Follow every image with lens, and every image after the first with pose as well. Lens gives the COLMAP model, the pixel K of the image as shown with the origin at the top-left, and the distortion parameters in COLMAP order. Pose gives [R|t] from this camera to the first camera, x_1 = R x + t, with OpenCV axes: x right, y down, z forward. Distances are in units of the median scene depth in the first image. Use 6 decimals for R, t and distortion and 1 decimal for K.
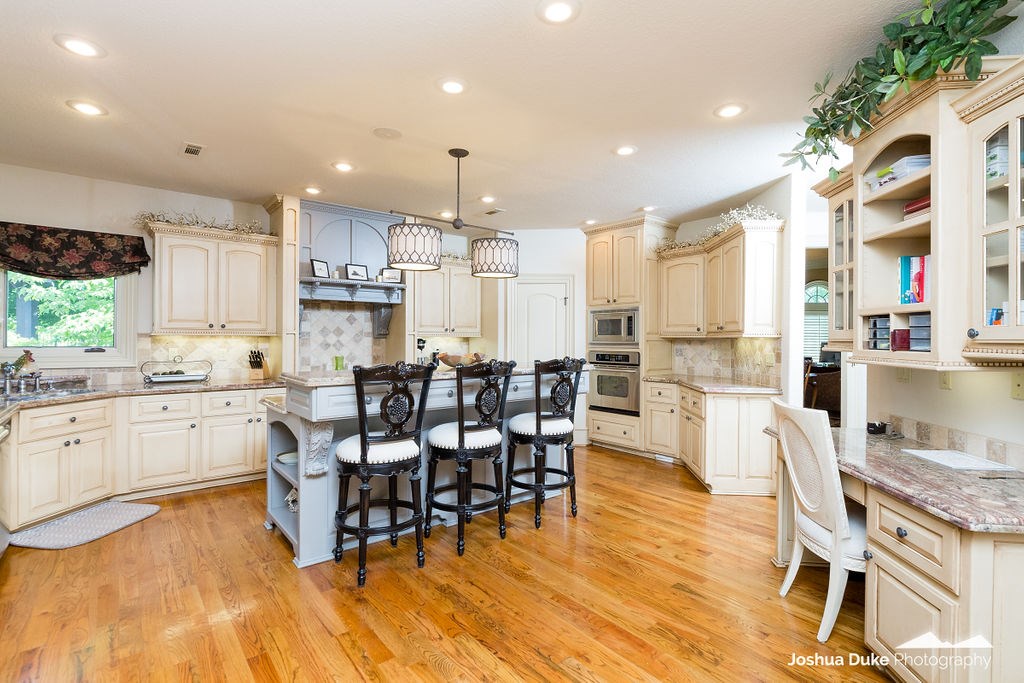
lens RADIAL K [[492.9, 0, 499.2], [0, 492.9, 336.2], [0, 0, 1]] dist [0.000001, -0.000876]
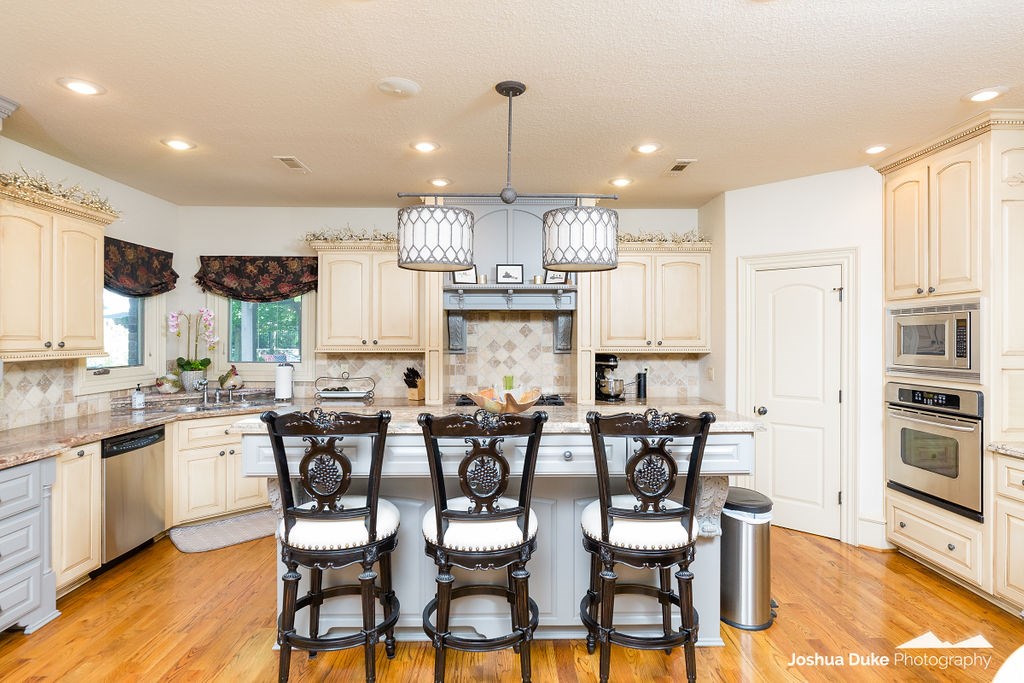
lens RADIAL K [[542.6, 0, 518.0], [0, 542.6, 336.9], [0, 0, 1]] dist [-0.001035, -0.000354]
pose [[0.792976, -0.004261, -0.609238, 0.267019], [0.003507, 0.999991, -0.002429, -0.024904], [0.609243, -0.000211, 0.792984, 0.309963]]
